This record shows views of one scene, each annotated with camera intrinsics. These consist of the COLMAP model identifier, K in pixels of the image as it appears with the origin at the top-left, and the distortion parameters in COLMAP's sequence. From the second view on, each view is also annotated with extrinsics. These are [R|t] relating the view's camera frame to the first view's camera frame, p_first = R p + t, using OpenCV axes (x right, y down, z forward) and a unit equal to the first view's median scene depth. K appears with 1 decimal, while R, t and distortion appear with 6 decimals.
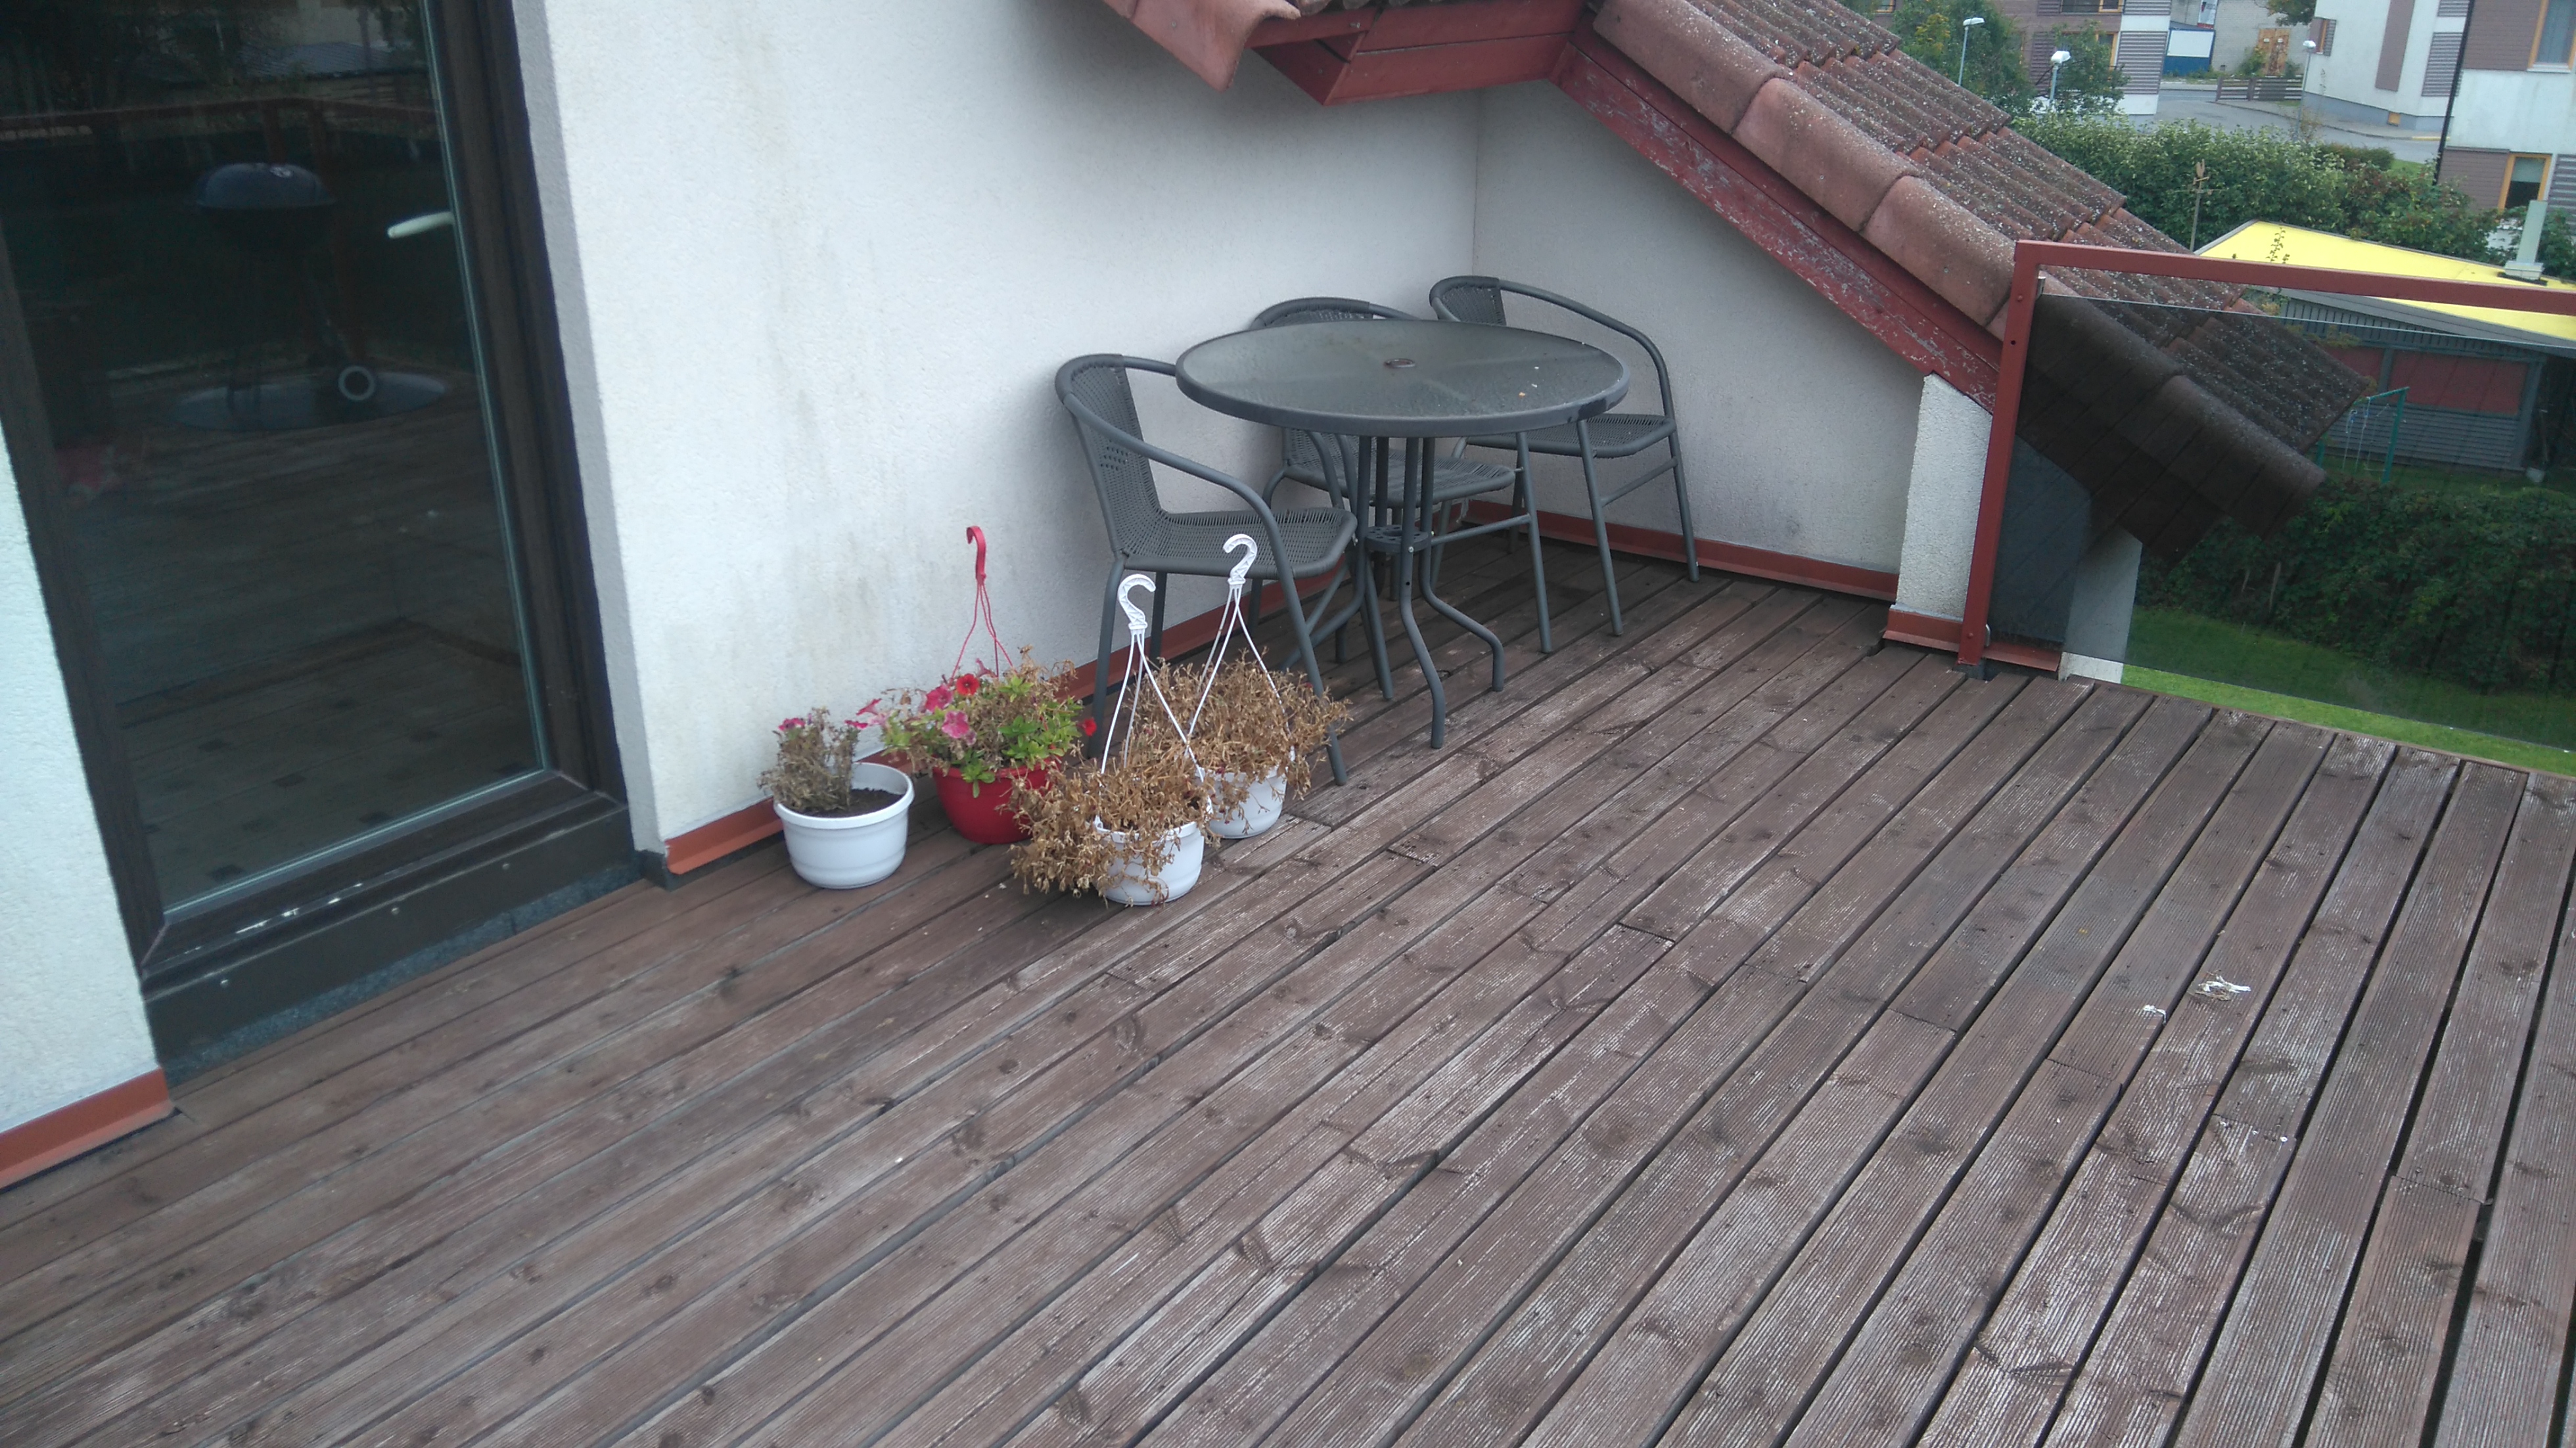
lens RADIAL K [[1975.9, 0, 1218.6], [0, 1975.9, 715.0], [0, 0, 1]] dist [0.062435, -0.100387]
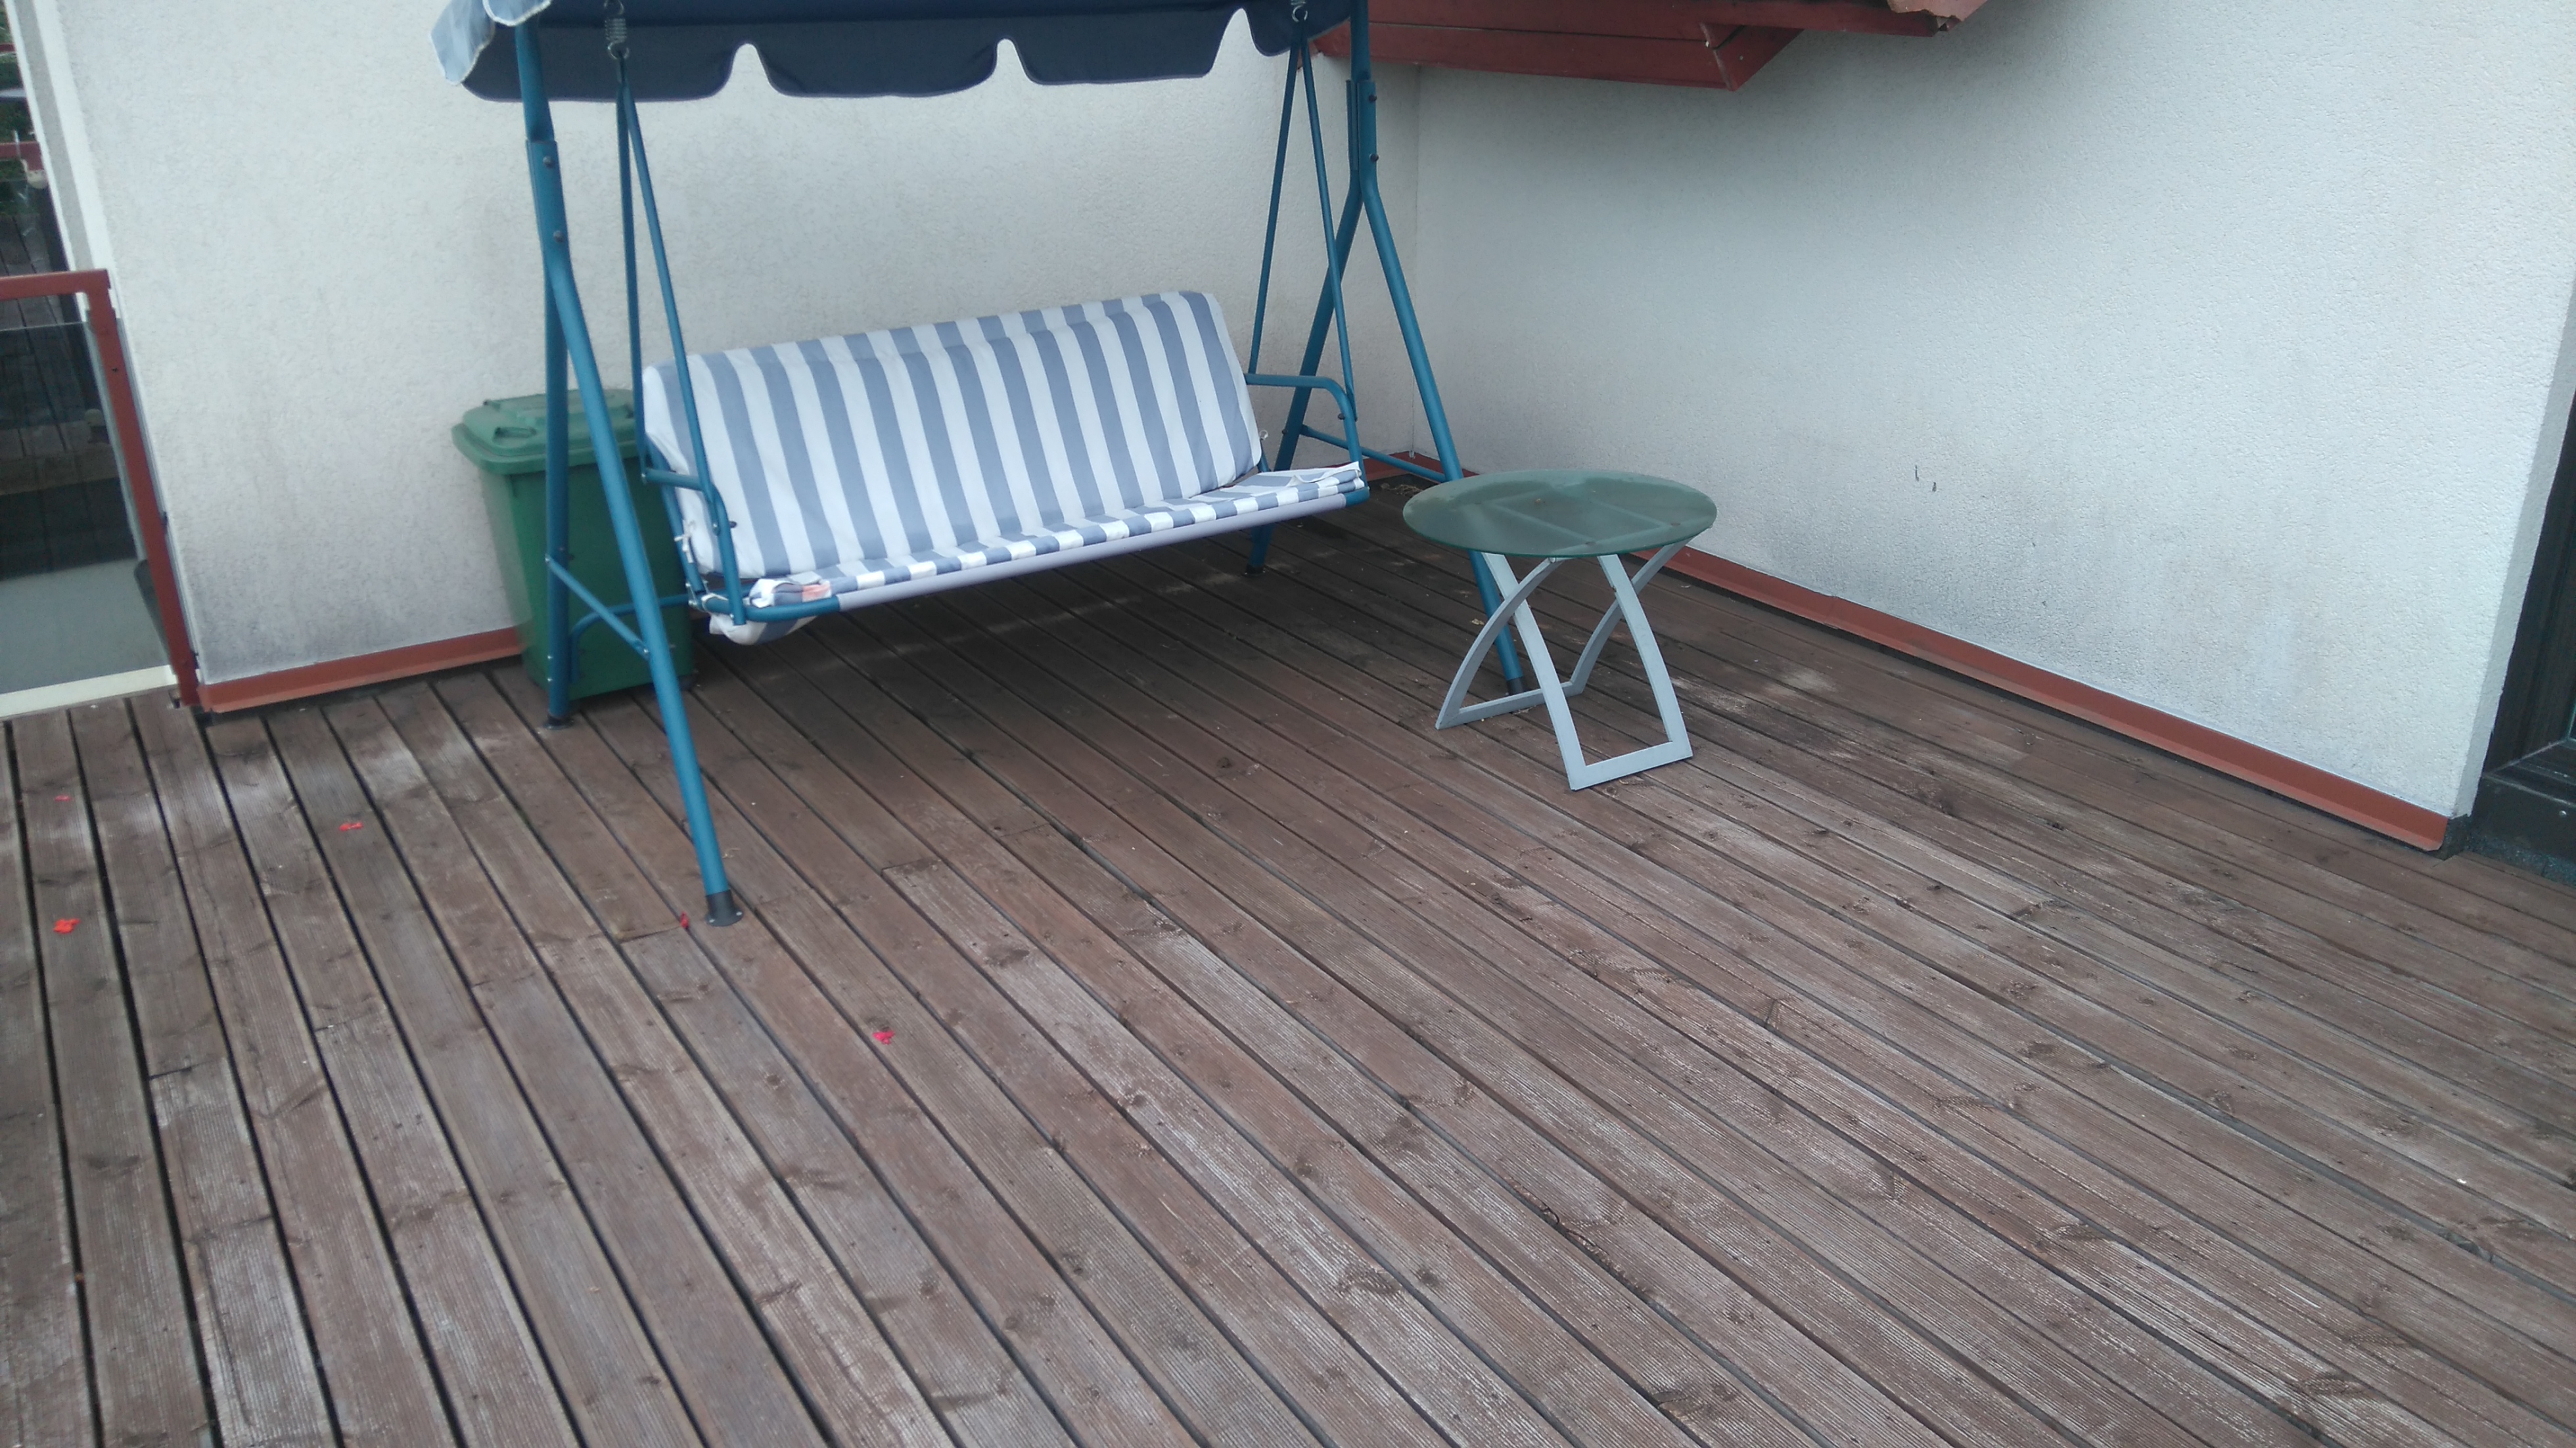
lens RADIAL K [[1918.1, 0, 1405.1], [0, 1918.1, 734.6], [0, 0, 1]] dist [0.002023, -0.037530]
pose [[-0.294864, 0.389650, -0.872484, 0.705743], [-0.342254, 0.809432, 0.477160, -0.219535], [0.892142, 0.439308, -0.105313, 0.511520]]
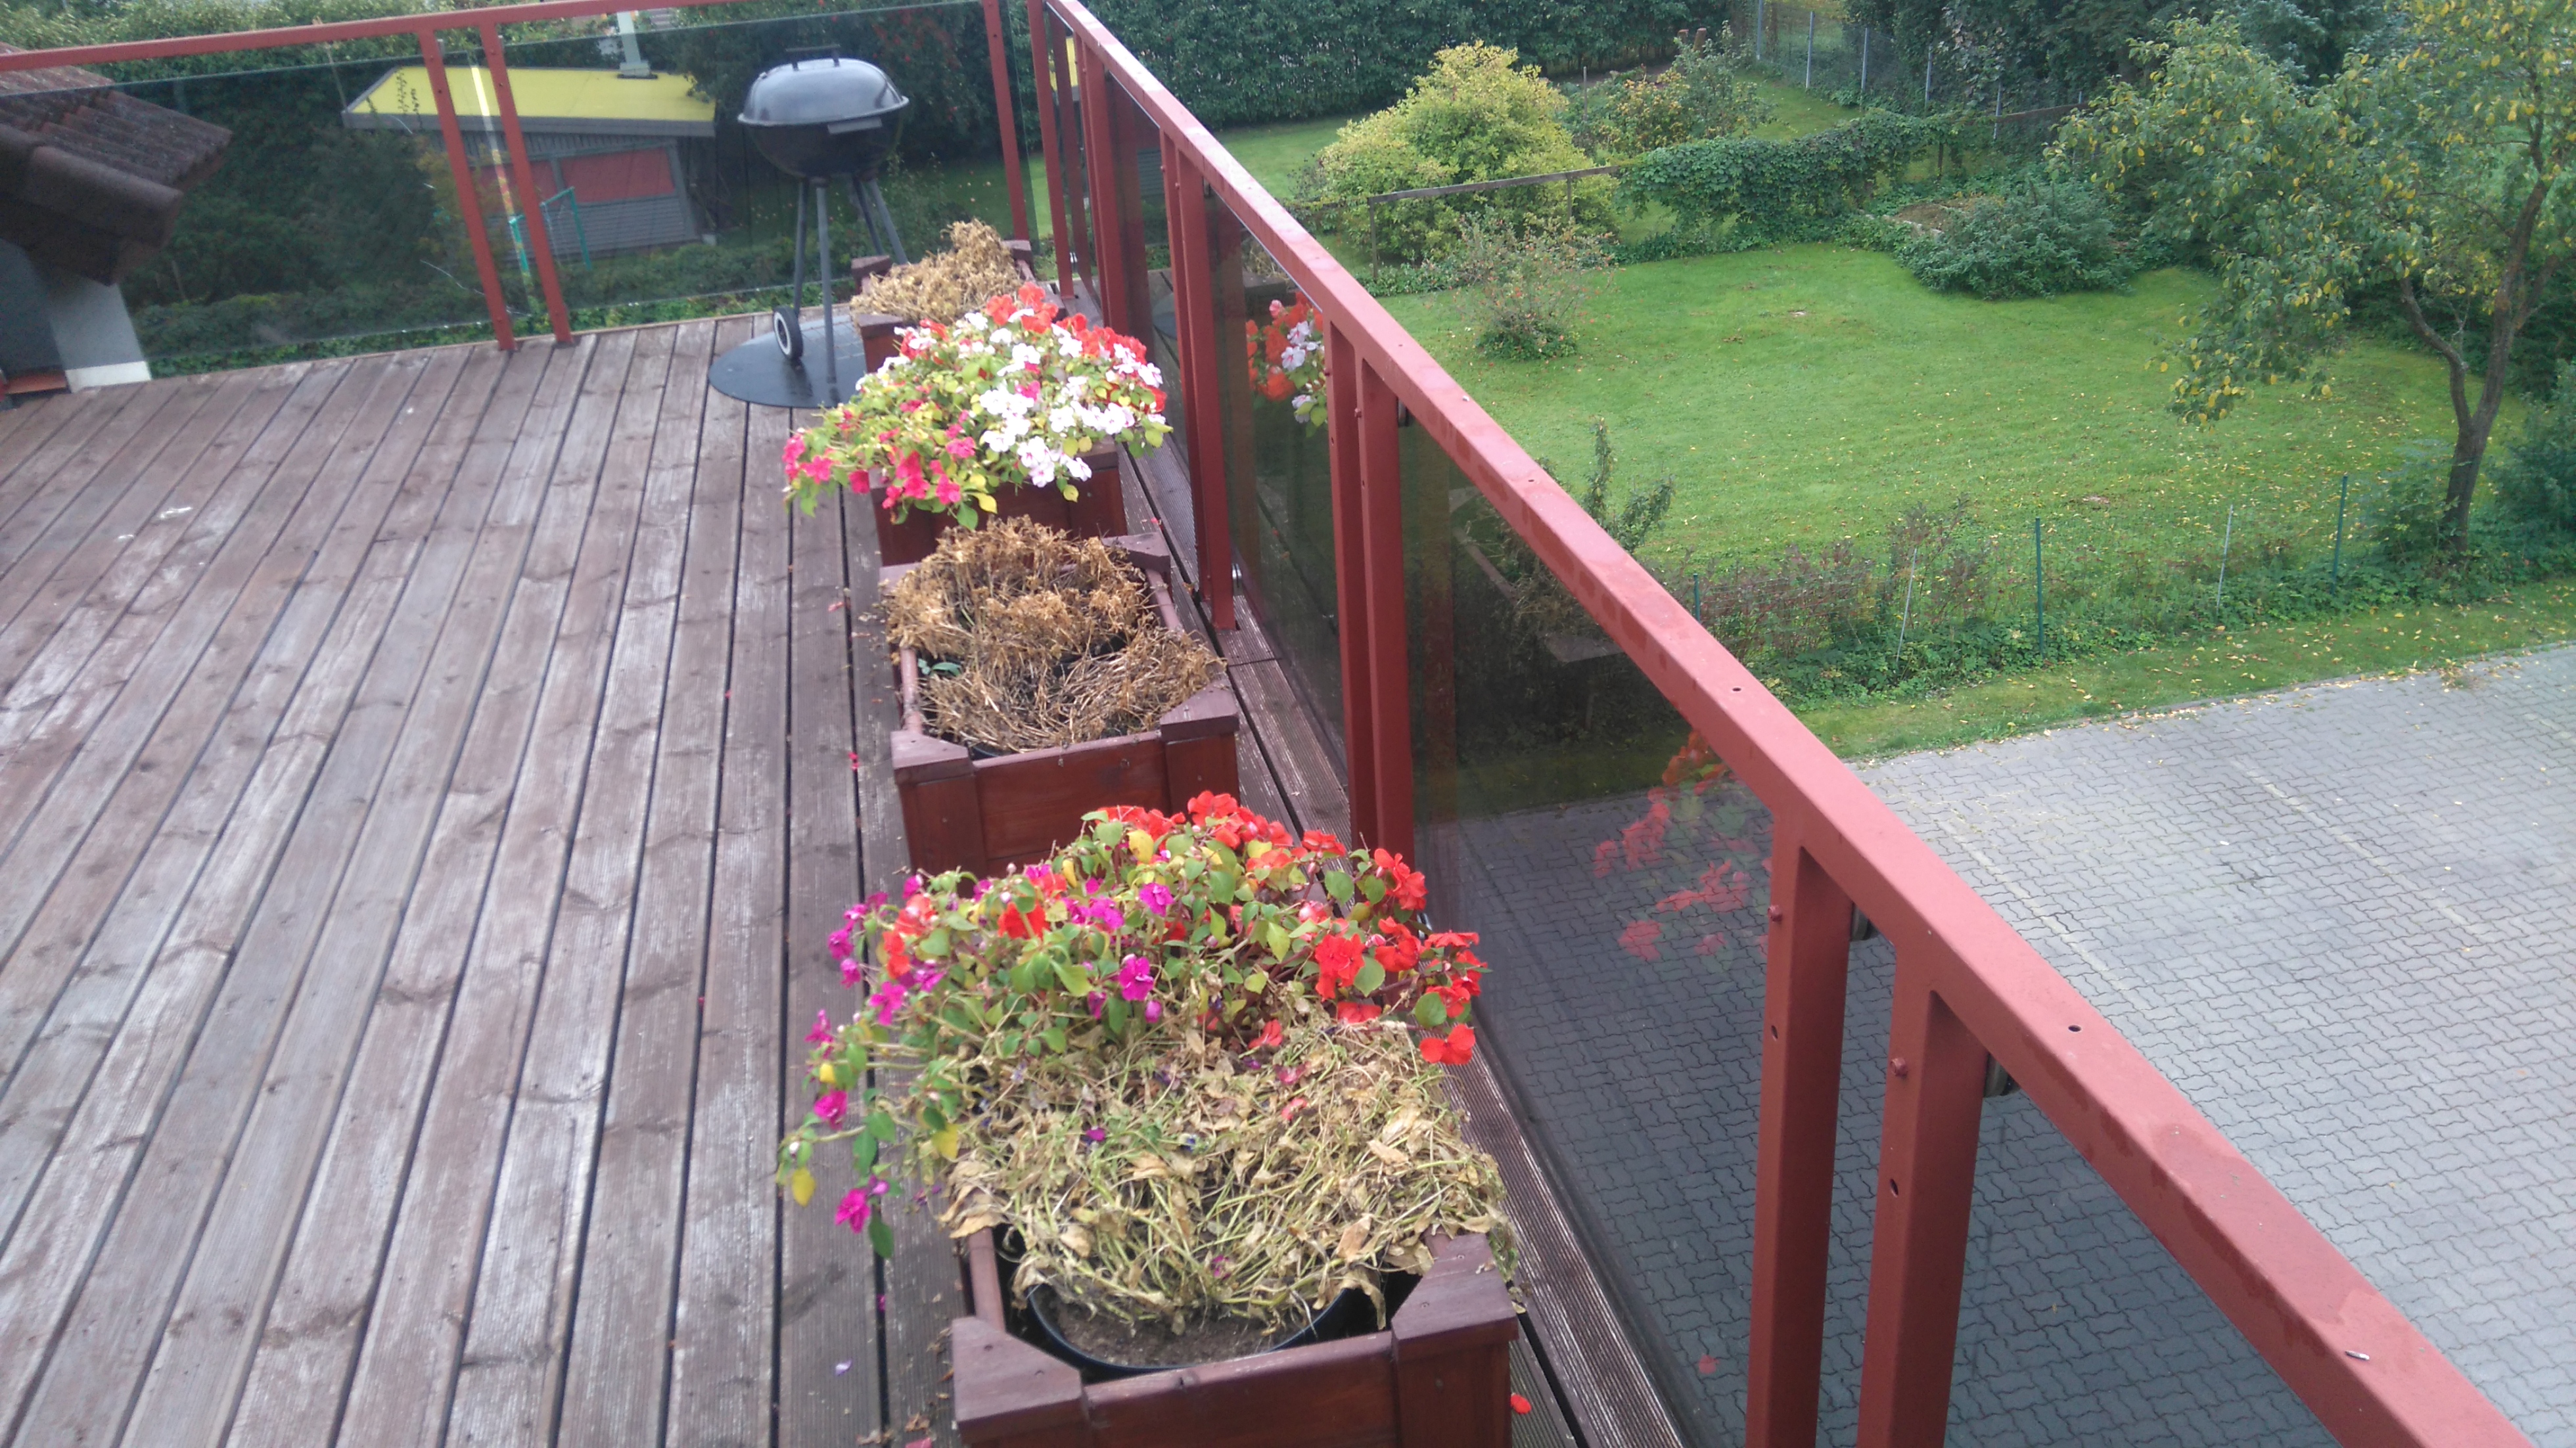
lens RADIAL K [[1999.0, 0, 1293.6], [0, 1999.0, 660.1], [0, 0, 1]] dist [0.004701, -0.004161]
pose [[0.644769, -0.358048, 0.675333, -0.021379], [0.333610, 0.926734, 0.172824, 0.277972], [-0.687734, 0.113866, 0.716978, -0.717897]]
